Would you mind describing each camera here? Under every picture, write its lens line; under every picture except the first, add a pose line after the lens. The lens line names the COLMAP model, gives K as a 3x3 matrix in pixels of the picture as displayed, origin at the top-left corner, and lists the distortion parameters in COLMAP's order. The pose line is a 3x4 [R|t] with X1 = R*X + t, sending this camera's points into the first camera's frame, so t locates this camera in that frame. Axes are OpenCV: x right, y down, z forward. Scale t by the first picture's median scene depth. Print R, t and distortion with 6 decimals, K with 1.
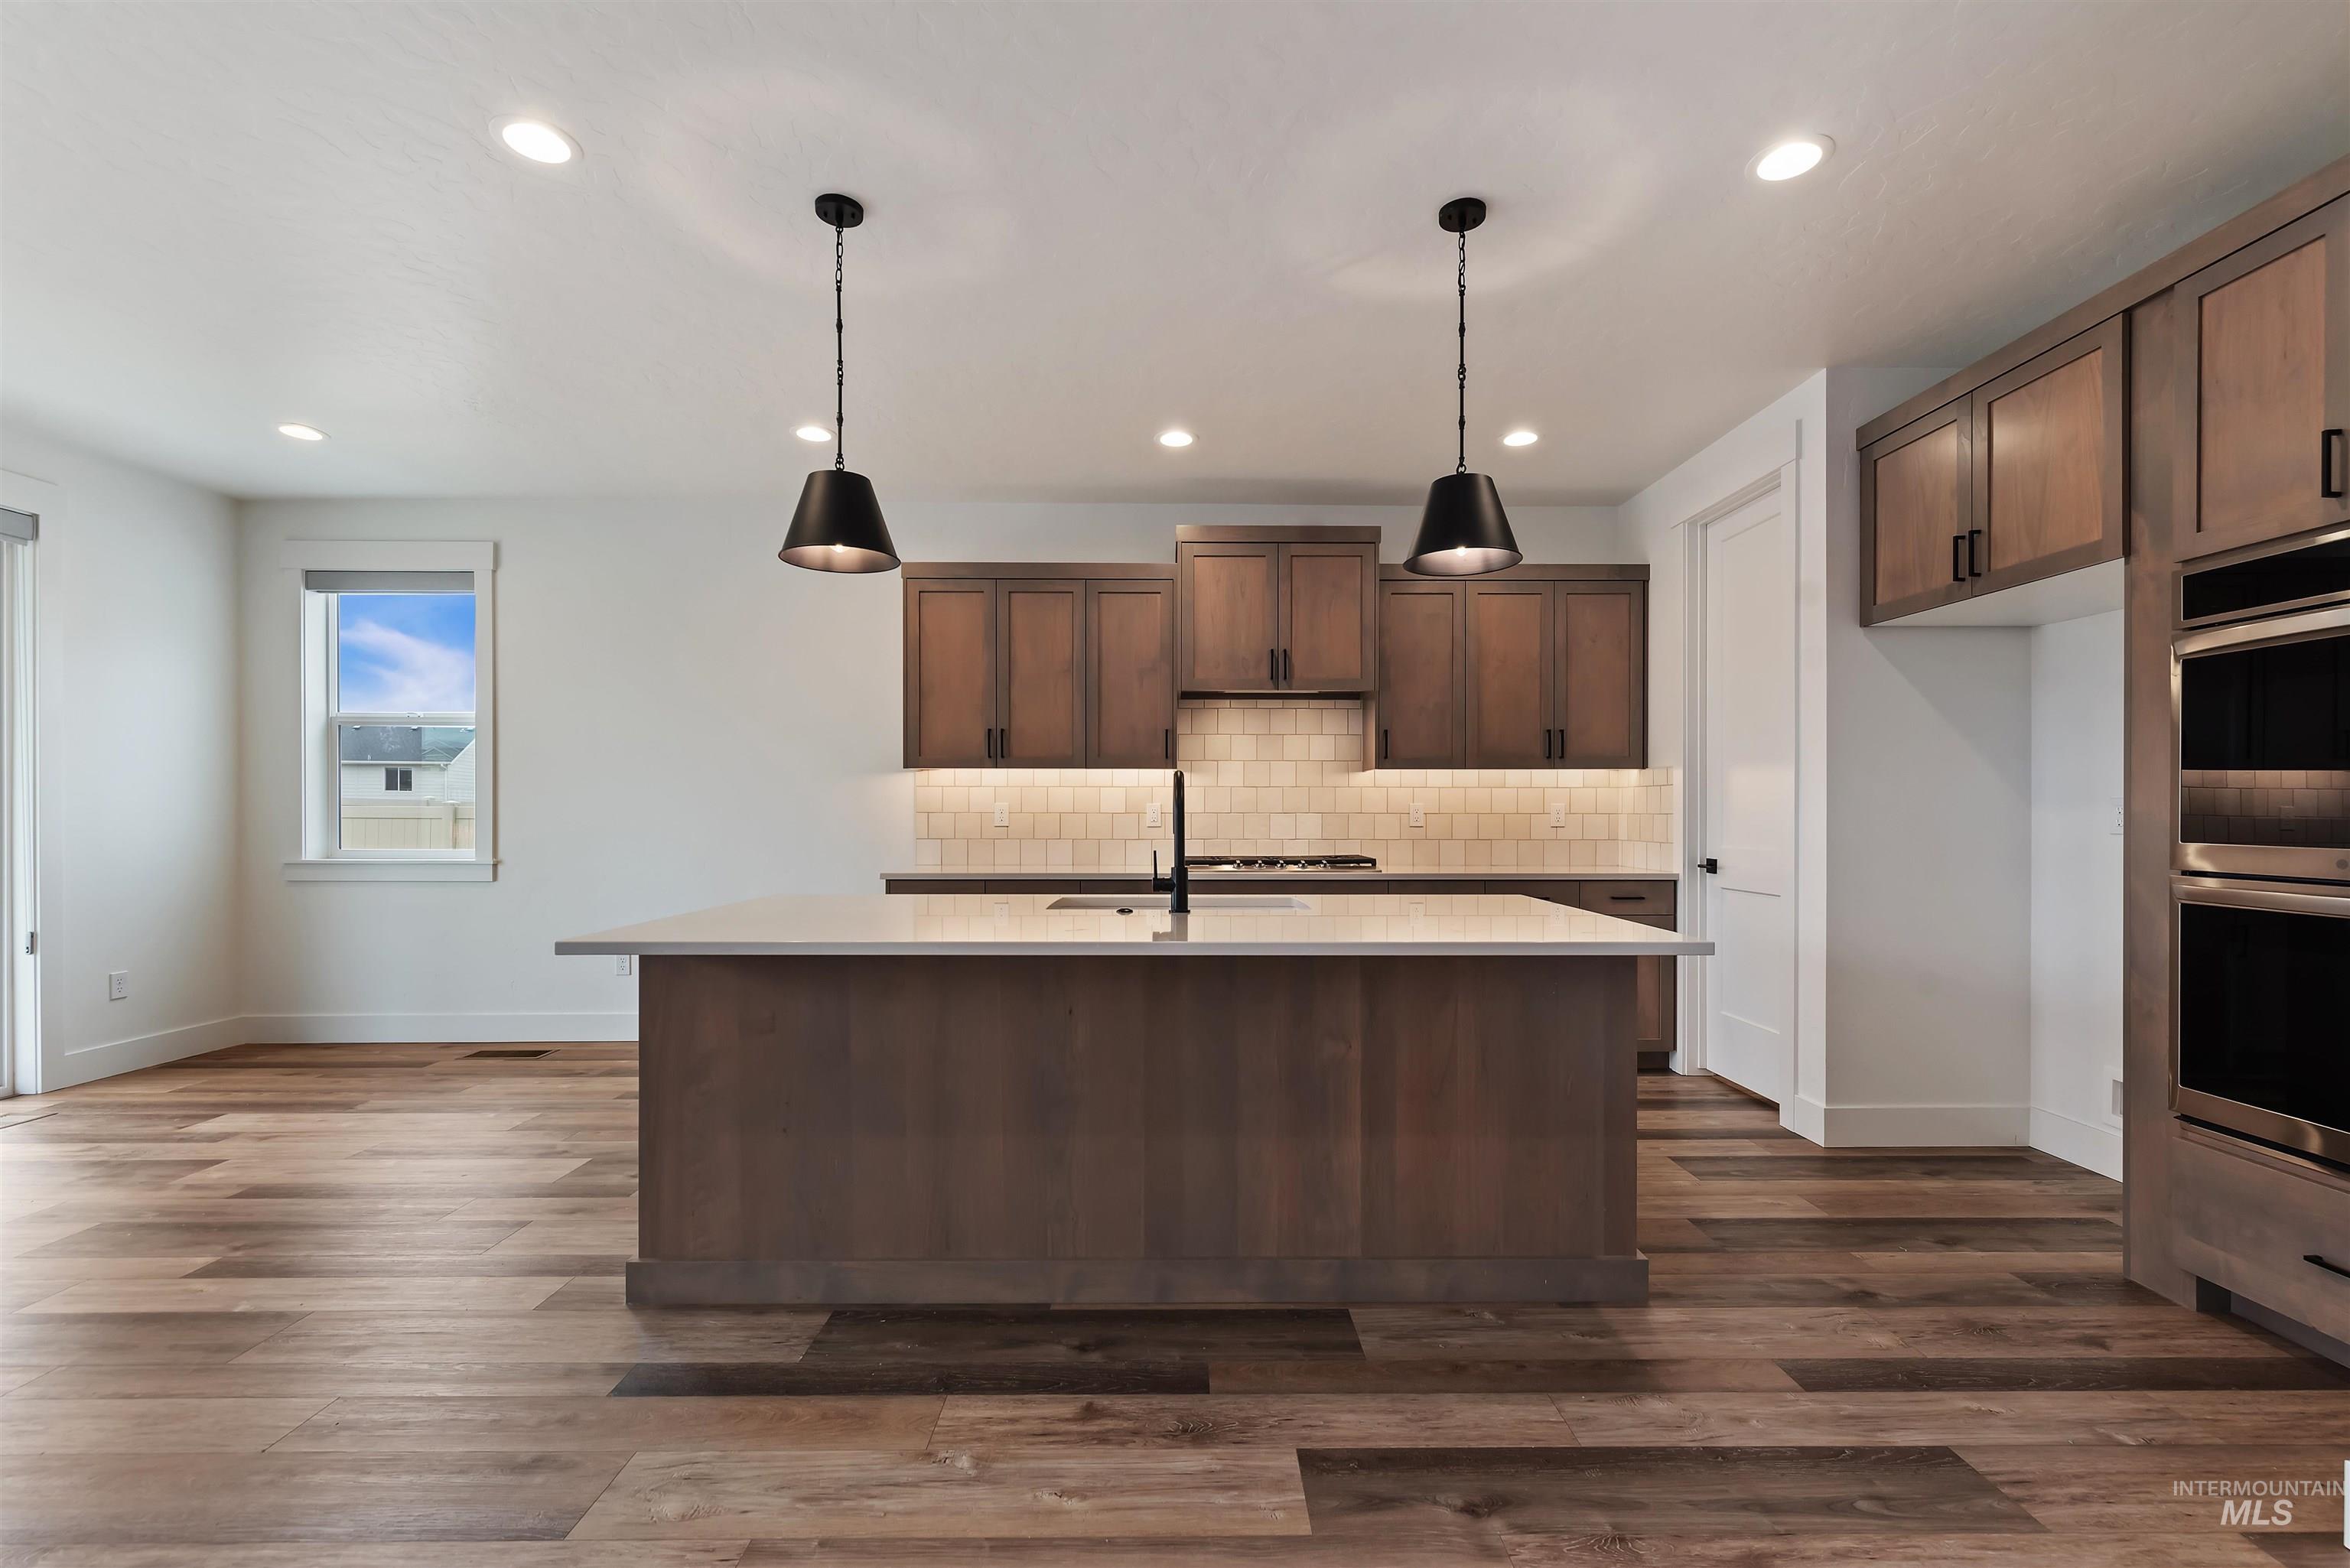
lens RADIAL K [[1012.8, 0, 1181.4], [0, 1012.8, 814.5], [0, 0, 1]] dist [0.000720, 0.000287]
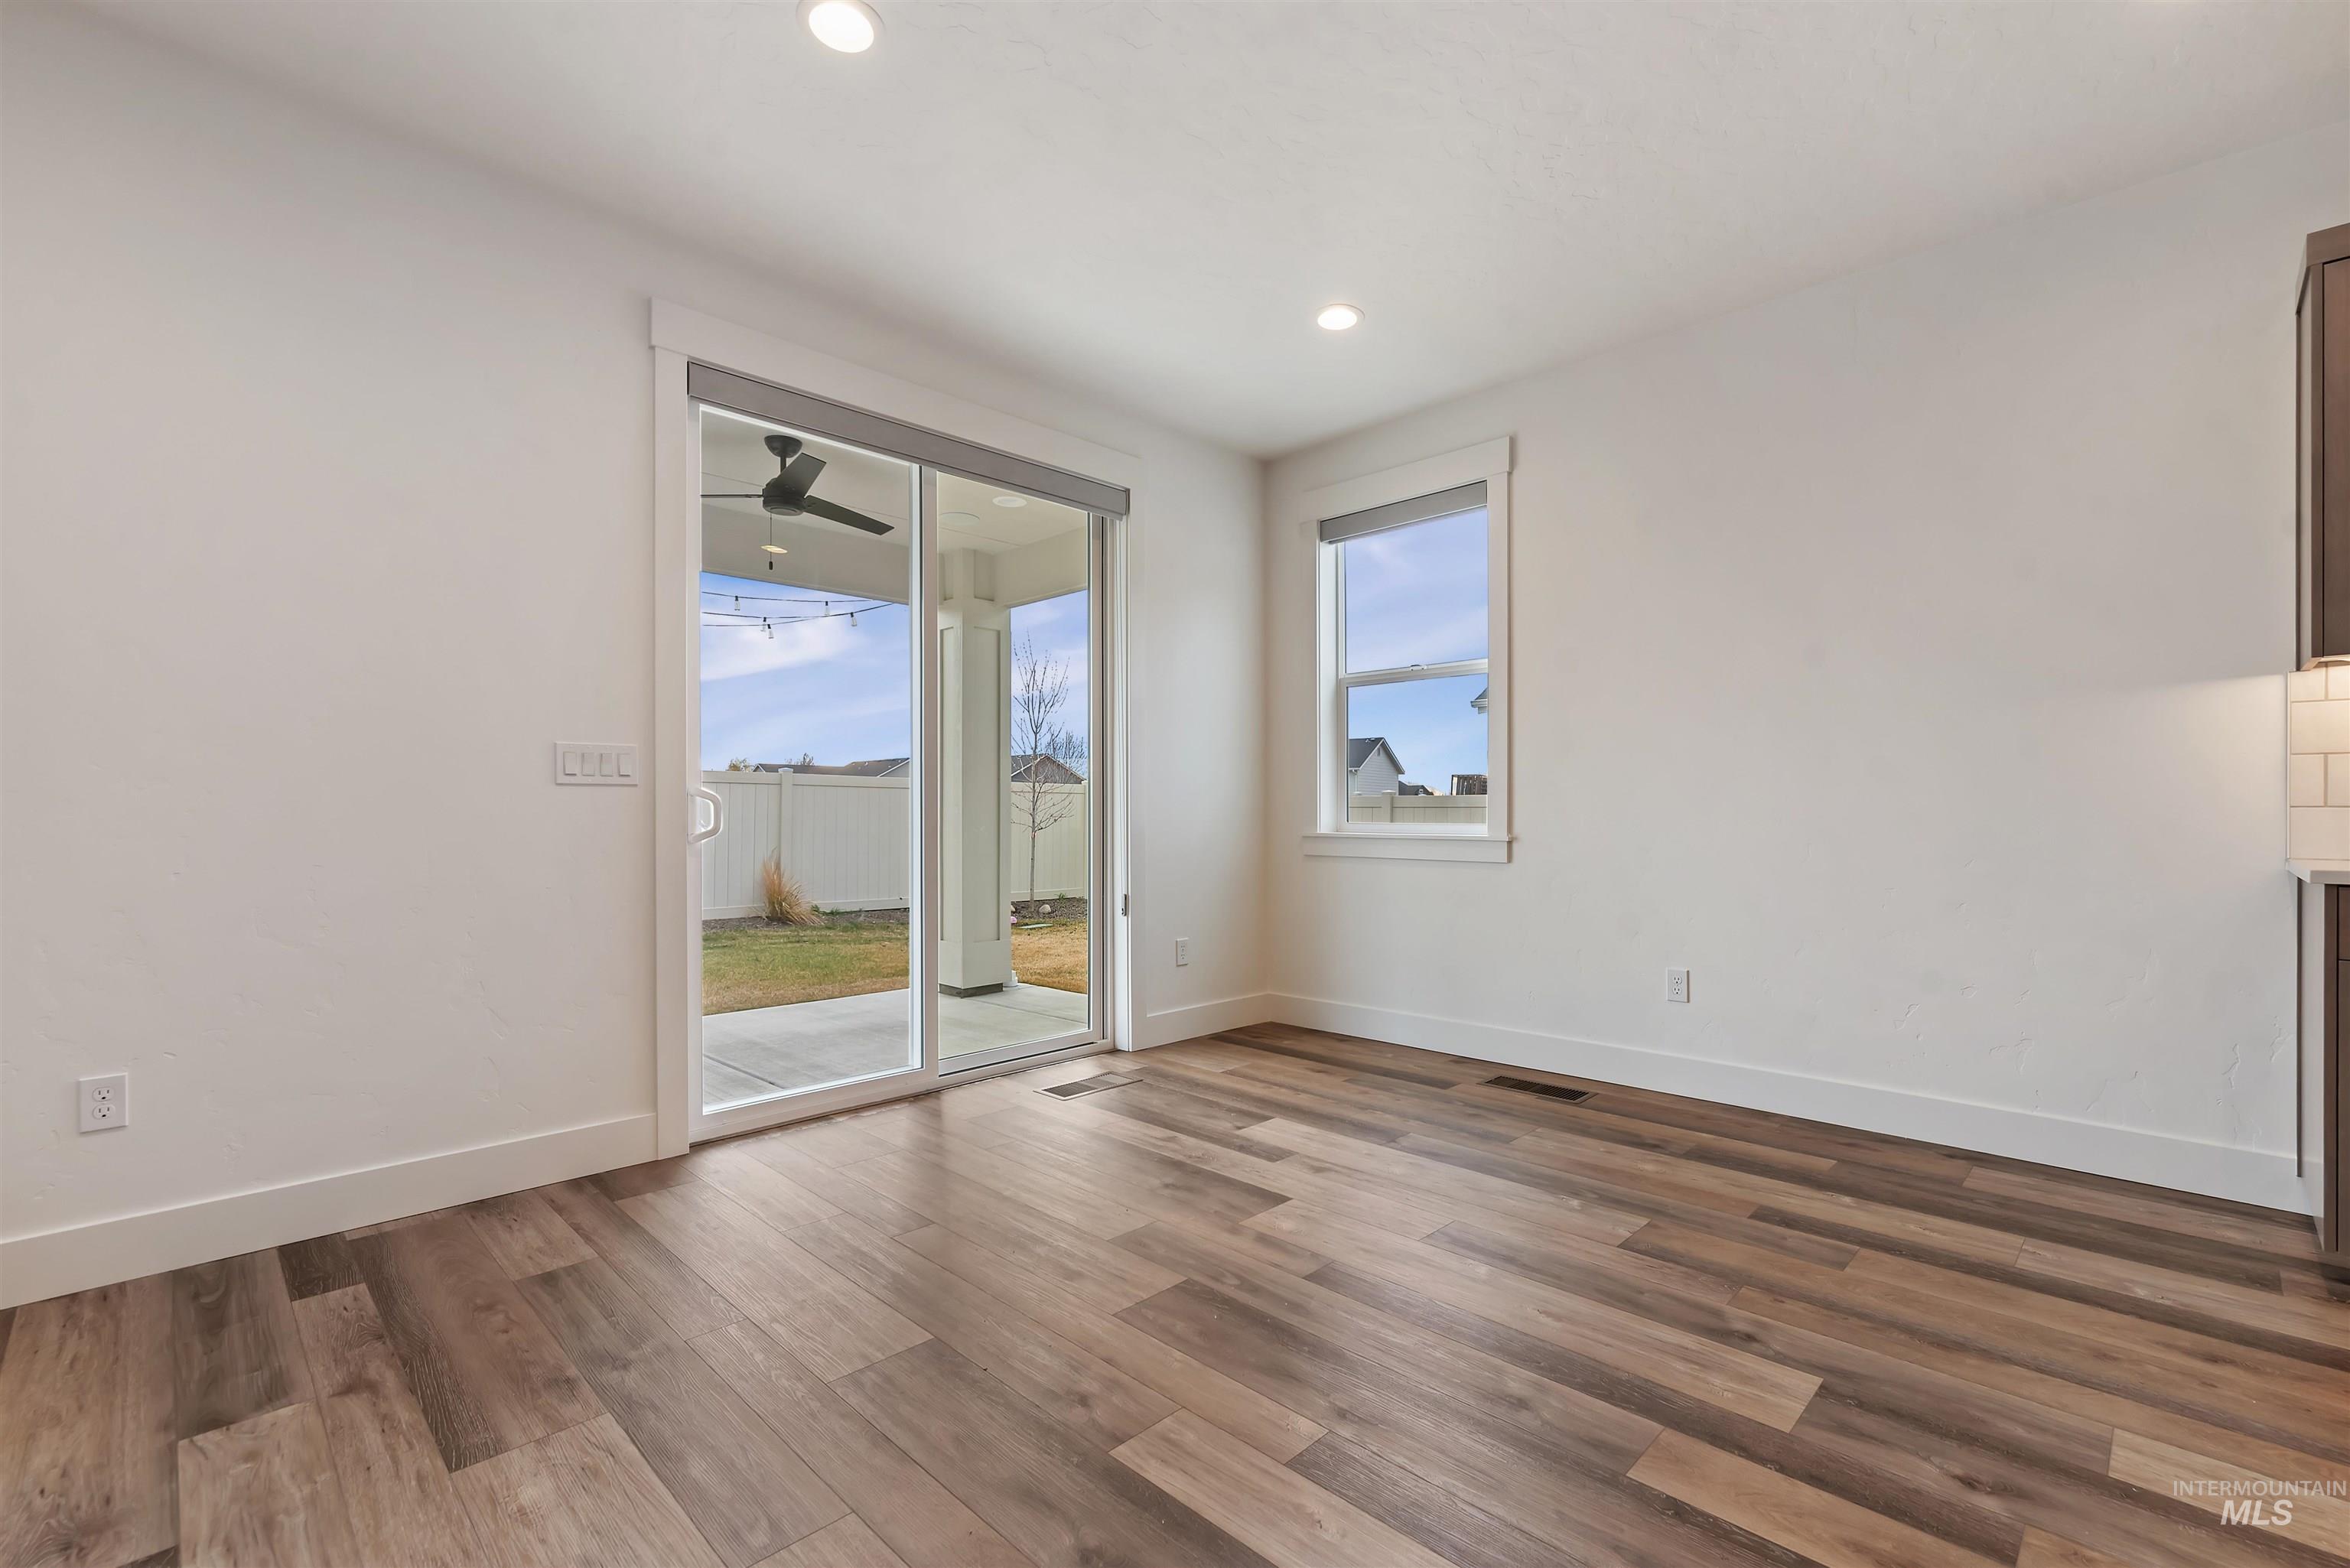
lens RADIAL K [[1012.8, 0, 1181.4], [0, 1012.8, 814.5], [0, 0, 1]] dist [0.000720, 0.000287]
pose [[0.703403, -0.000195, -0.710791, -0.360136], [-0.000382, 1.000000, -0.000652, 0.035237], [0.710791, 0.000730, 0.703403, 0.315107]]
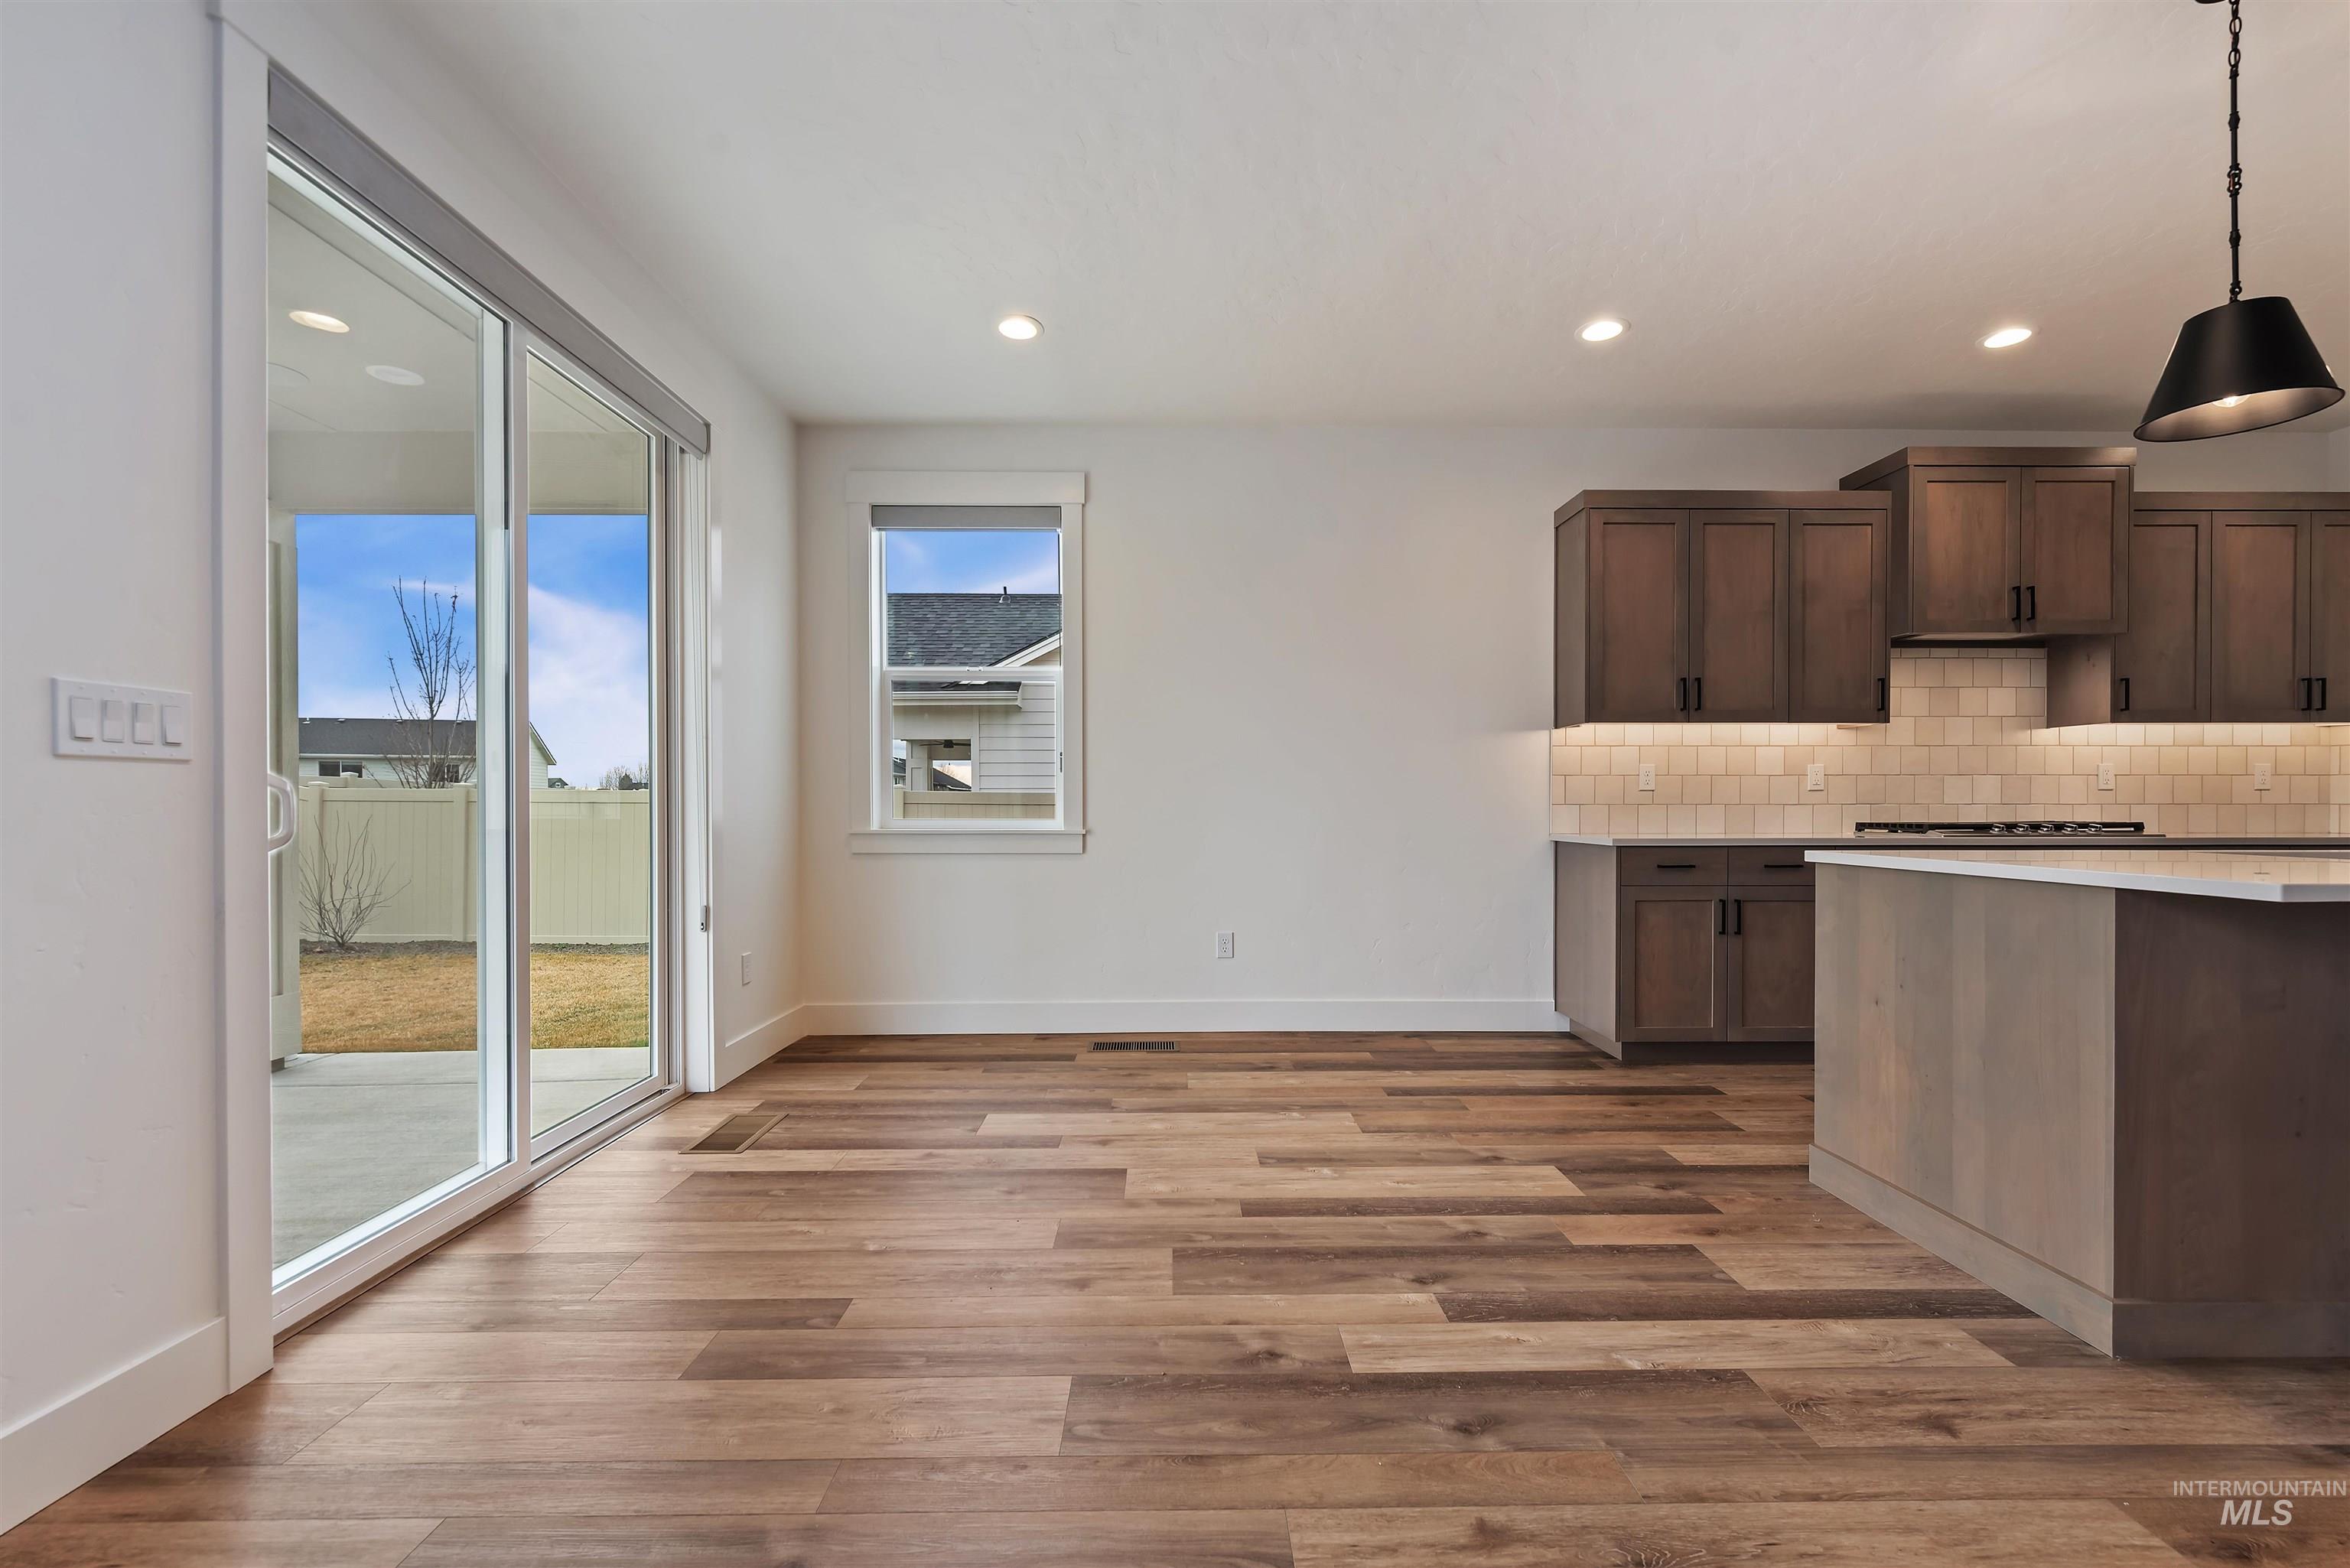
lens RADIAL K [[1012.8, 0, 1181.4], [0, 1012.8, 814.5], [0, 0, 1]] dist [0.000720, 0.000287]
pose [[0.999985, -0.002547, 0.004823, -0.732491], [0.002529, 0.999990, 0.003752, 0.035477], [-0.004833, -0.003740, 0.999981, 0.130536]]
